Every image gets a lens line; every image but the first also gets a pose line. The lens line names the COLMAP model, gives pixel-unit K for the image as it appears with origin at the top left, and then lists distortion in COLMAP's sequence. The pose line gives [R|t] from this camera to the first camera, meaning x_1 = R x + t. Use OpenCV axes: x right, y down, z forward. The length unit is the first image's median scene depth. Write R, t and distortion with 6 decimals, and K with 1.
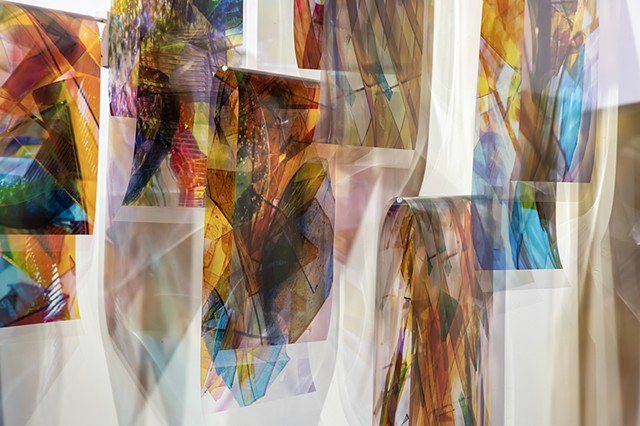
lens RADIAL K [[1492.3, 0, 310.6], [0, 1492.3, 212.4], [0, 0, 1]] dist [0.051676, -0.403686]
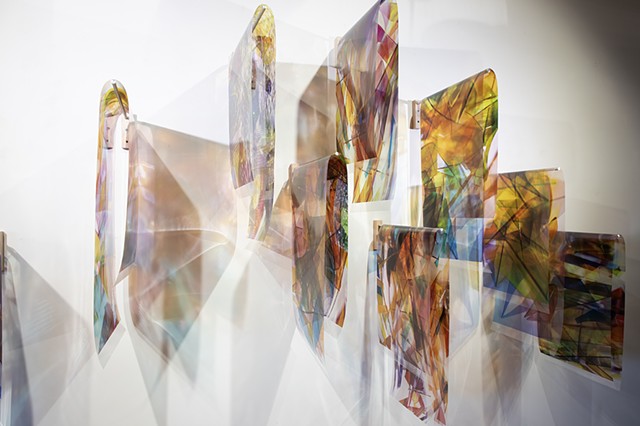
lens RADIAL K [[433.9, 0, 318.2], [0, 433.9, 210.9], [0, 0, 1]] dist [0.022147, -0.039580]
pose [[0.636637, -0.015606, 0.771005, -0.358959], [0.033834, 0.999398, -0.007709, -0.025186], [-0.770421, 0.030994, 0.636782, 0.582425]]
